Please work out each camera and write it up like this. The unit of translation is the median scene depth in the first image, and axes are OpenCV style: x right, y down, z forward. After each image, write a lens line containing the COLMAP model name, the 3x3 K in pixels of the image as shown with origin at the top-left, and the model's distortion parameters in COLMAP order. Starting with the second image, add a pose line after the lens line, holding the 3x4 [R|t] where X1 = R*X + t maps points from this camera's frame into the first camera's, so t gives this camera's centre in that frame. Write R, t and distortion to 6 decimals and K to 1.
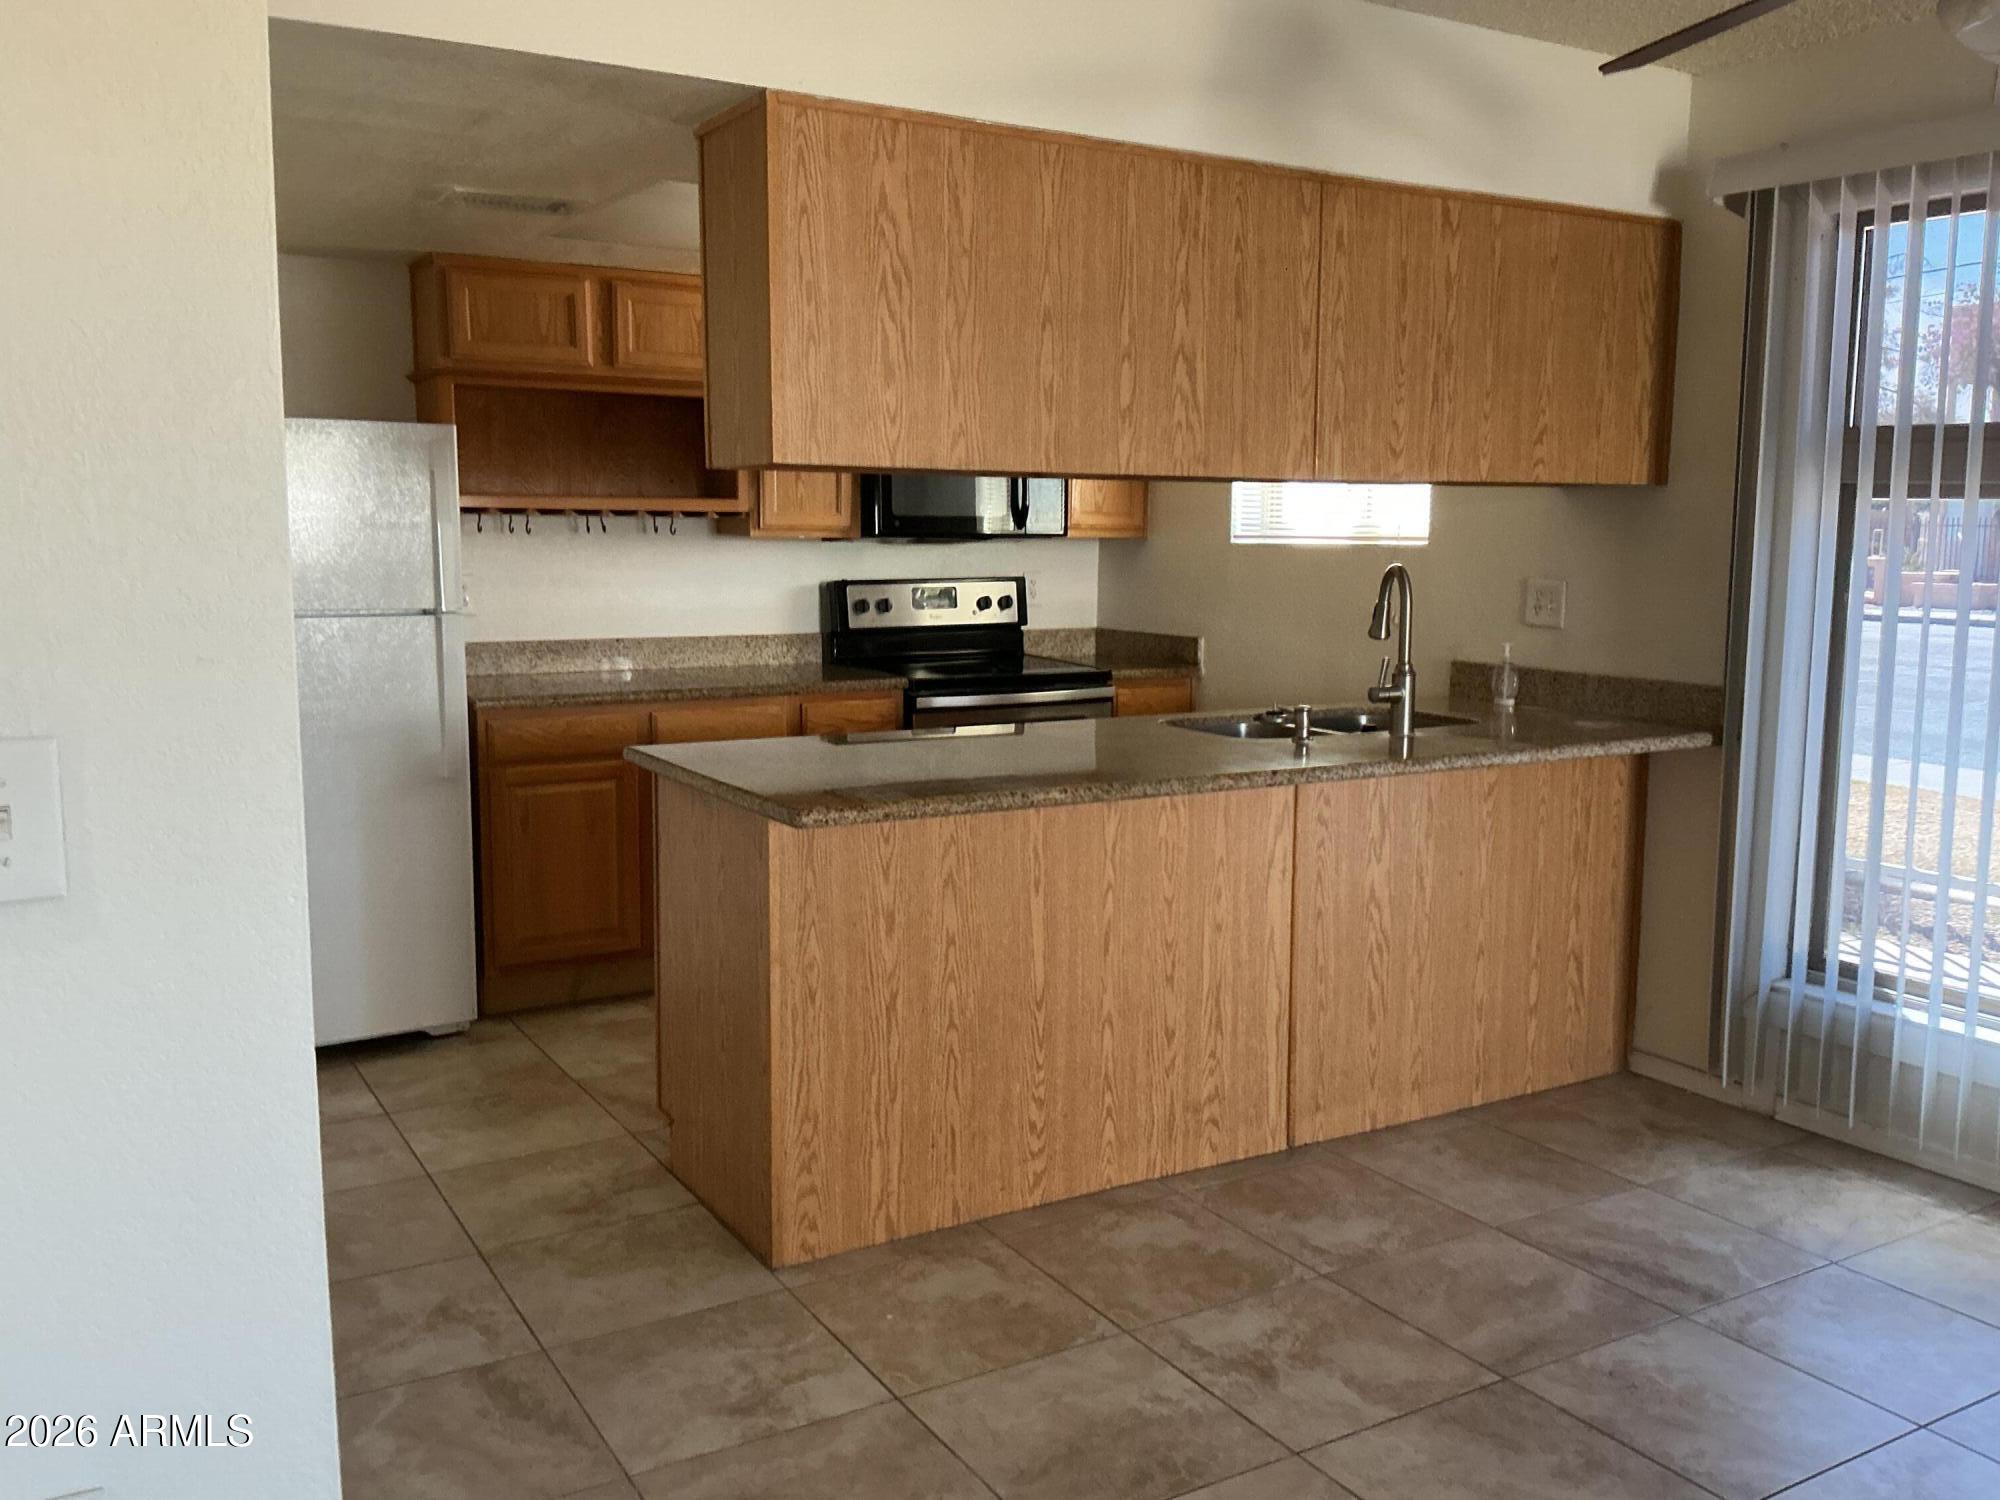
lens RADIAL K [[1679.1, 0, 995.5], [0, 1679.1, 751.0], [0, 0, 1]] dist [0.134204, -0.333961]
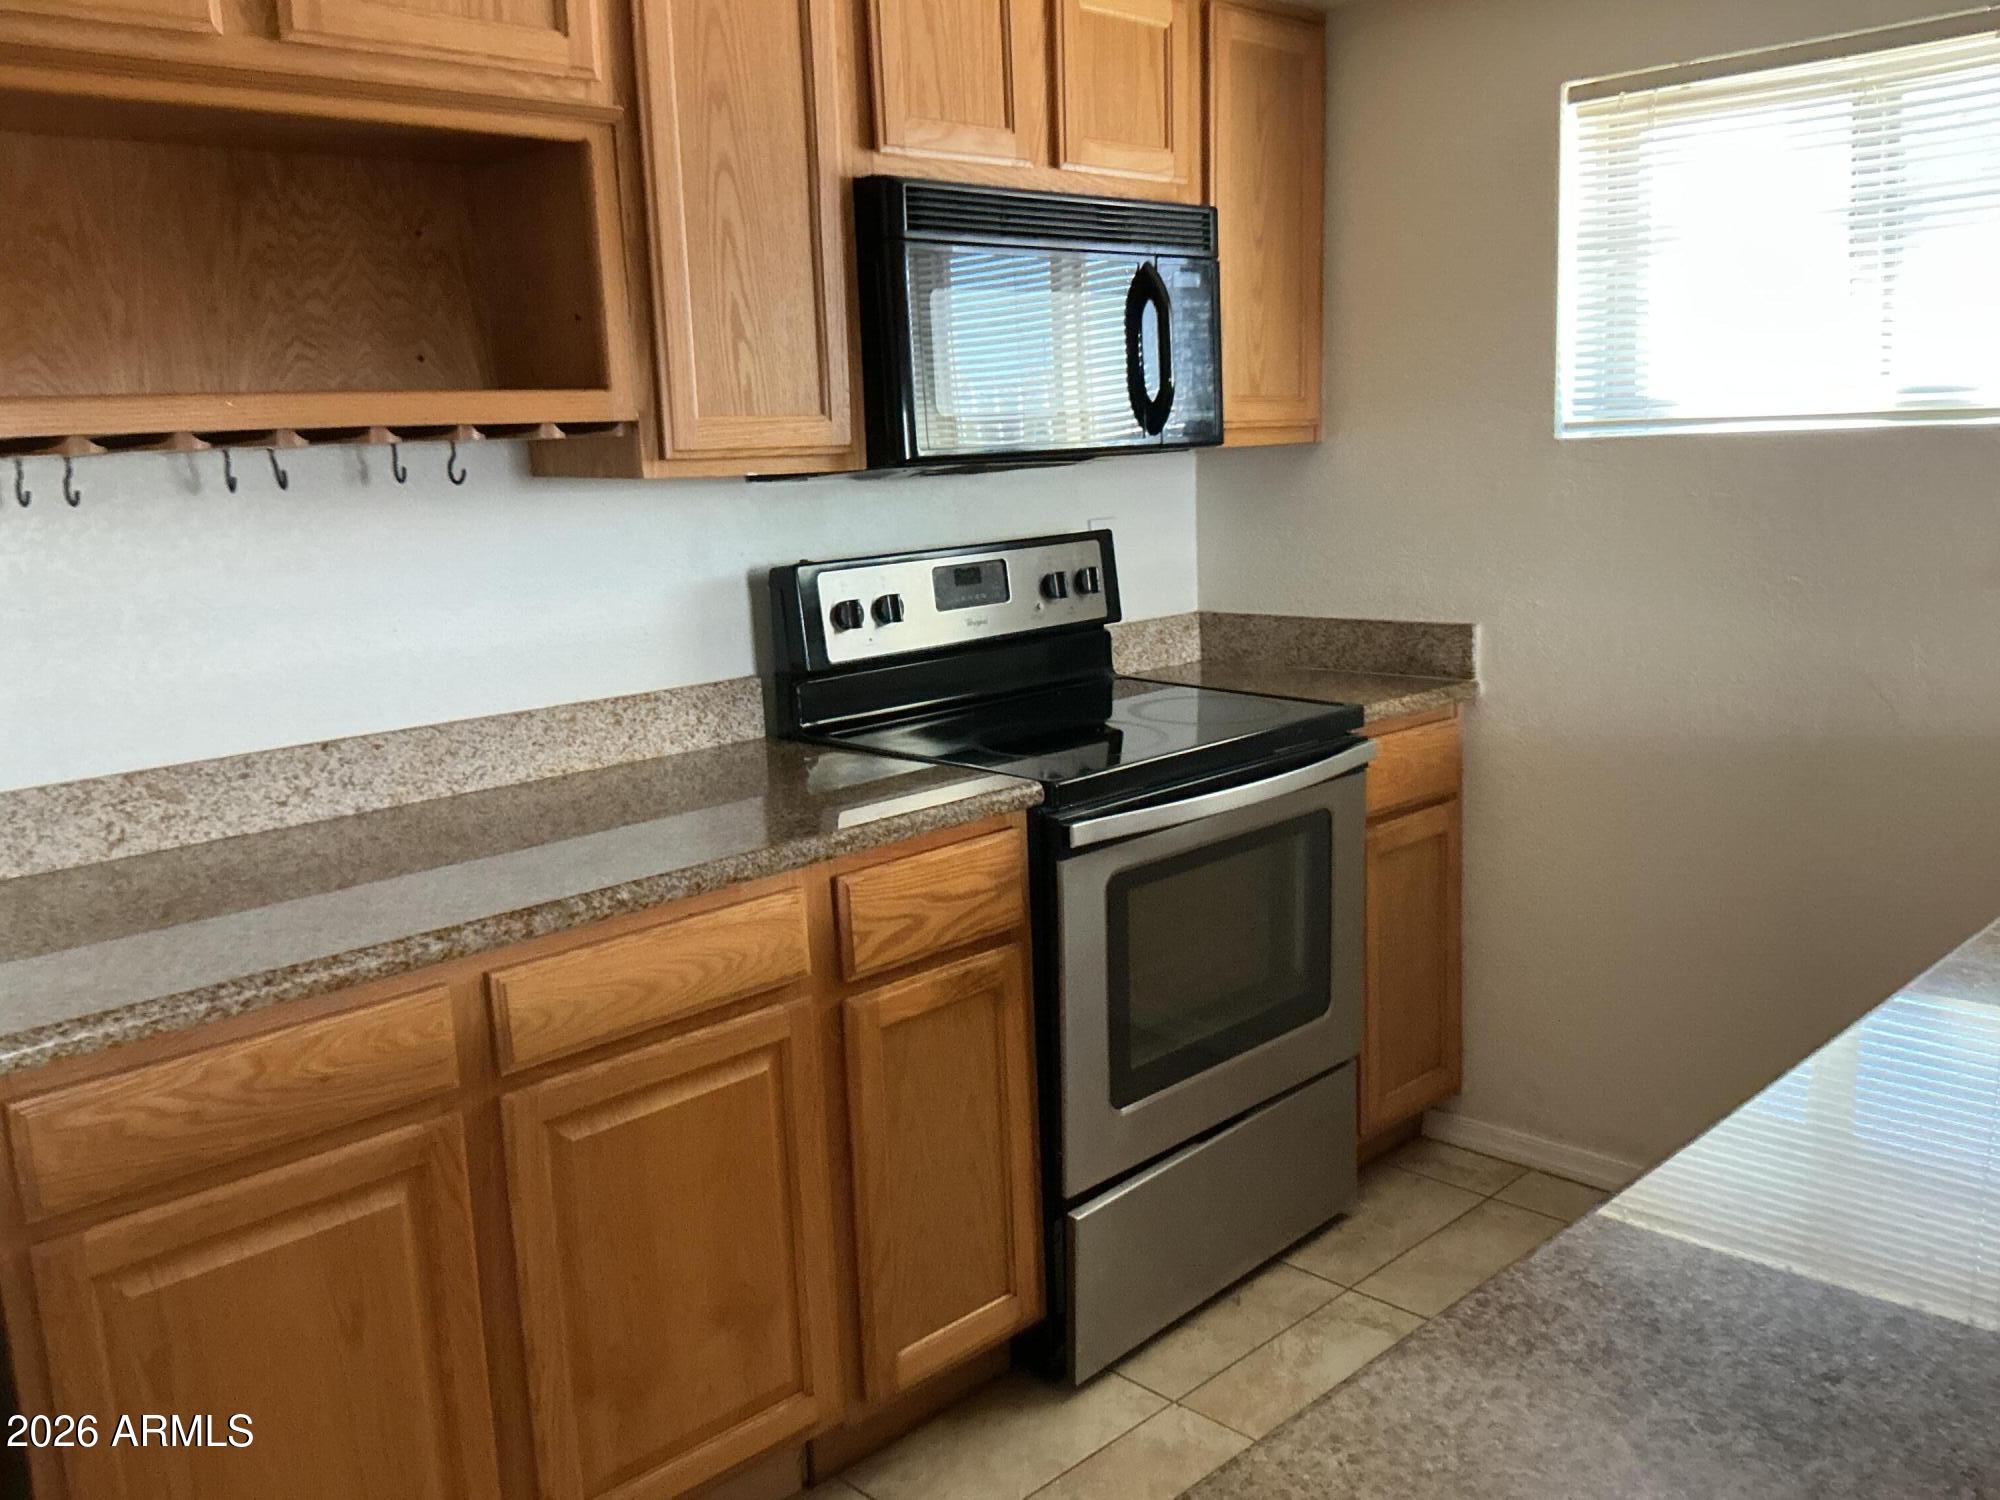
lens RADIAL K [[1679.1, 0, 995.5], [0, 1679.1, 751.0], [0, 0, 1]] dist [0.134204, -0.333961]
pose [[0.969428, -0.089209, 0.228585, -0.238983], [0.078223, 0.995322, 0.056697, -0.112805], [-0.232574, -0.037083, 0.971872, 0.833790]]
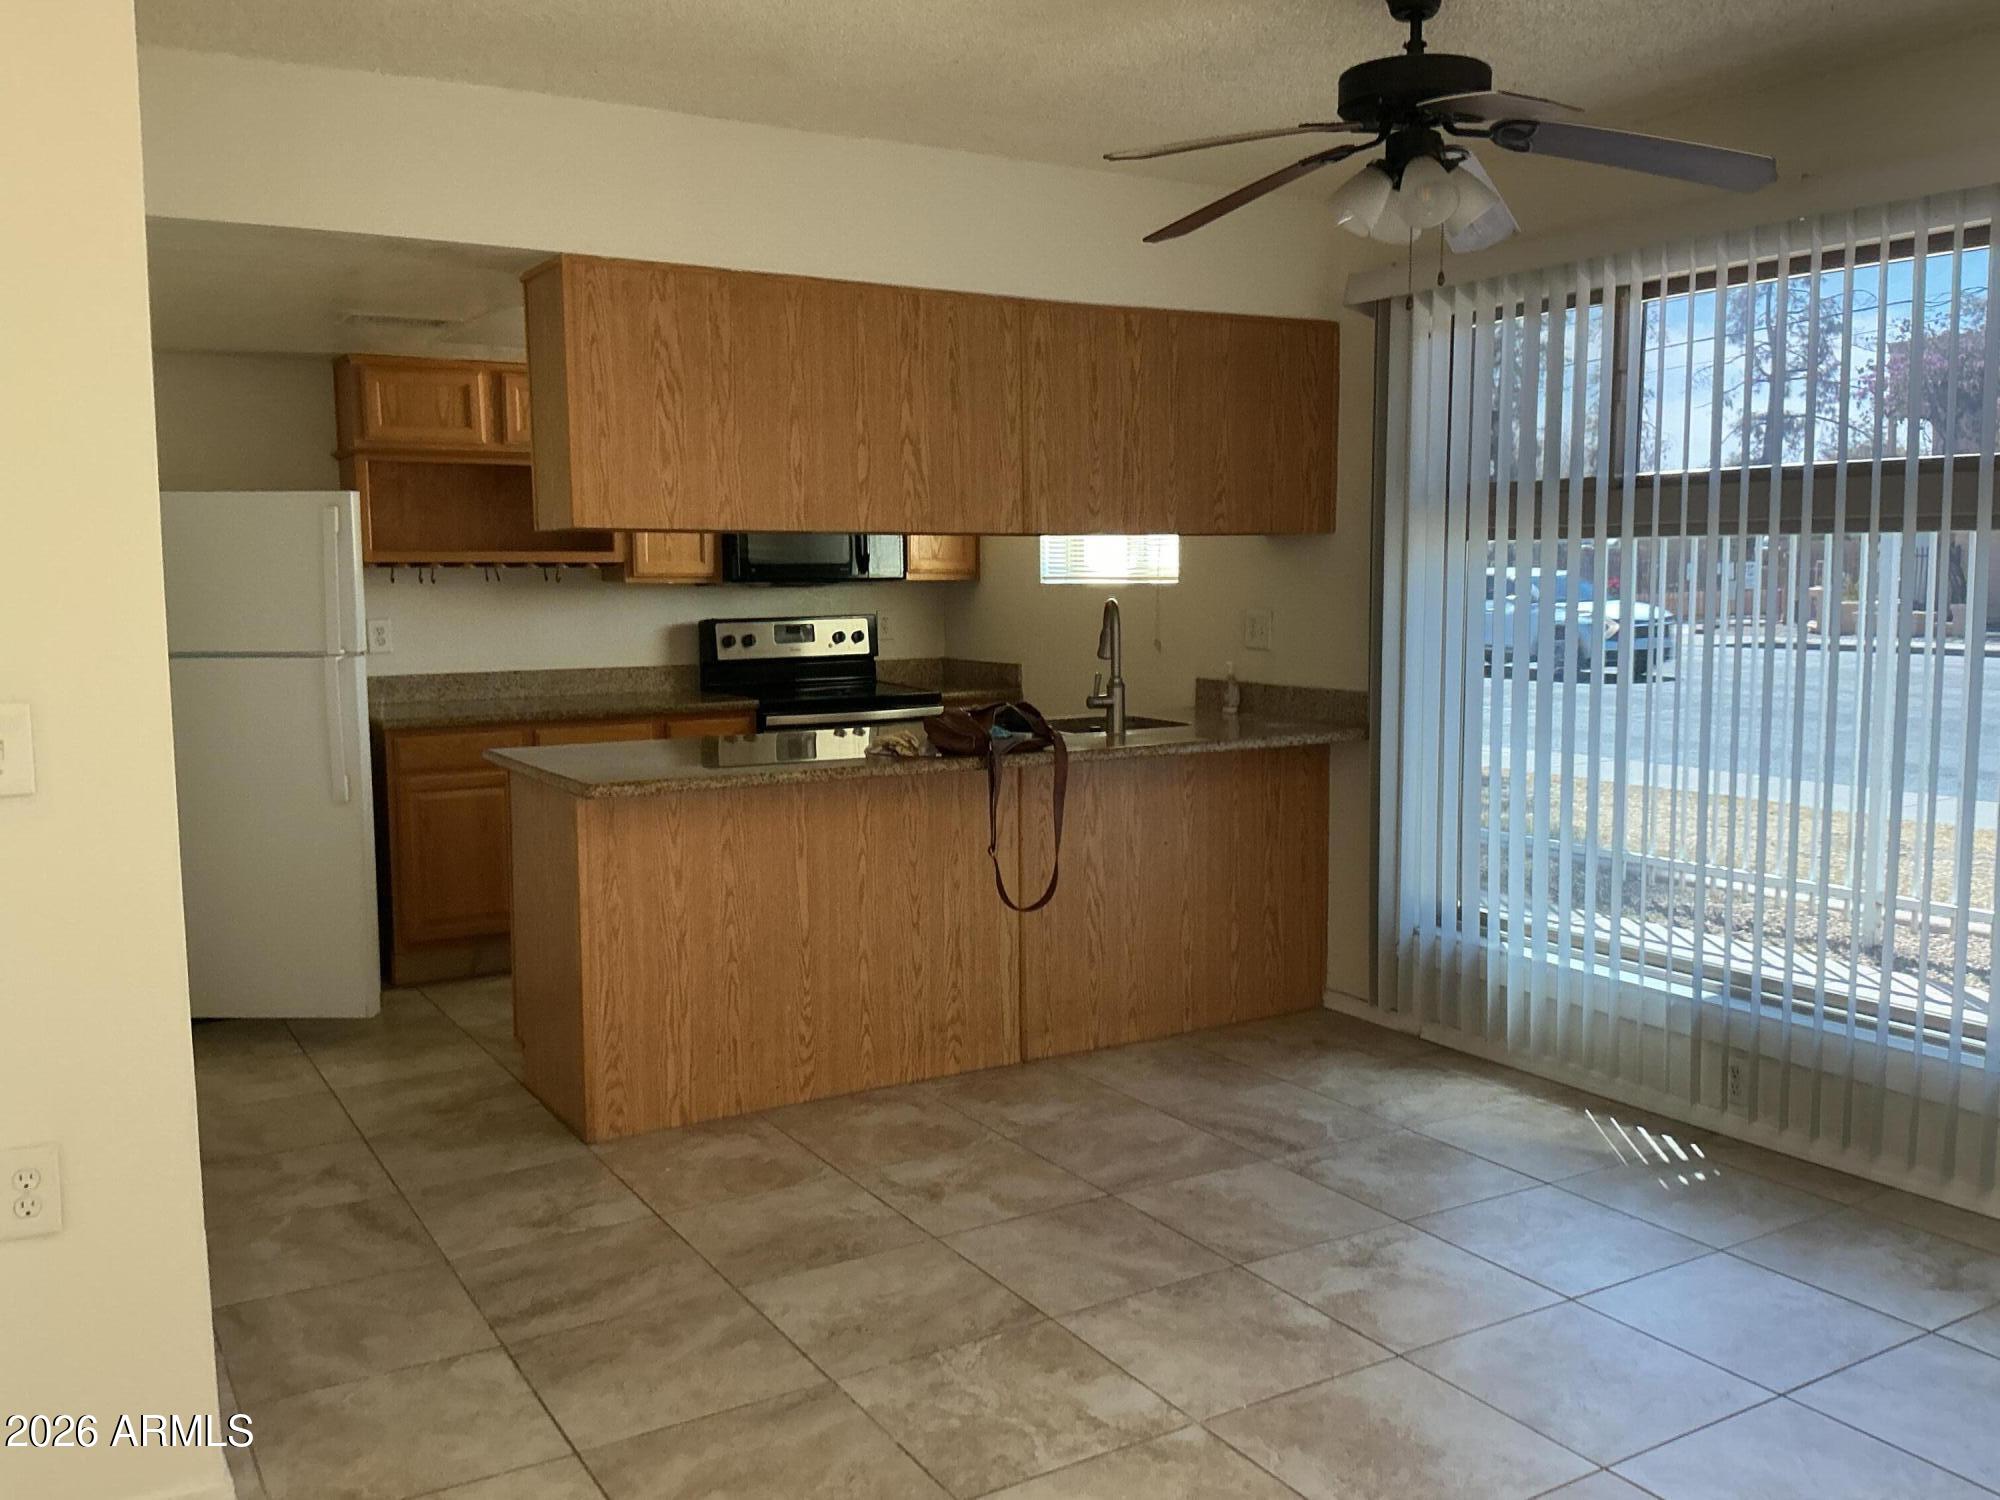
lens RADIAL K [[1679.1, 0, 995.5], [0, 1679.1, 751.0], [0, 0, 1]] dist [0.134204, -0.333961]
pose [[0.999879, -0.014669, 0.005162, 0.156157], [0.014796, 0.999566, -0.025488, 0.036457], [-0.004785, 0.025562, 0.999662, -0.270421]]
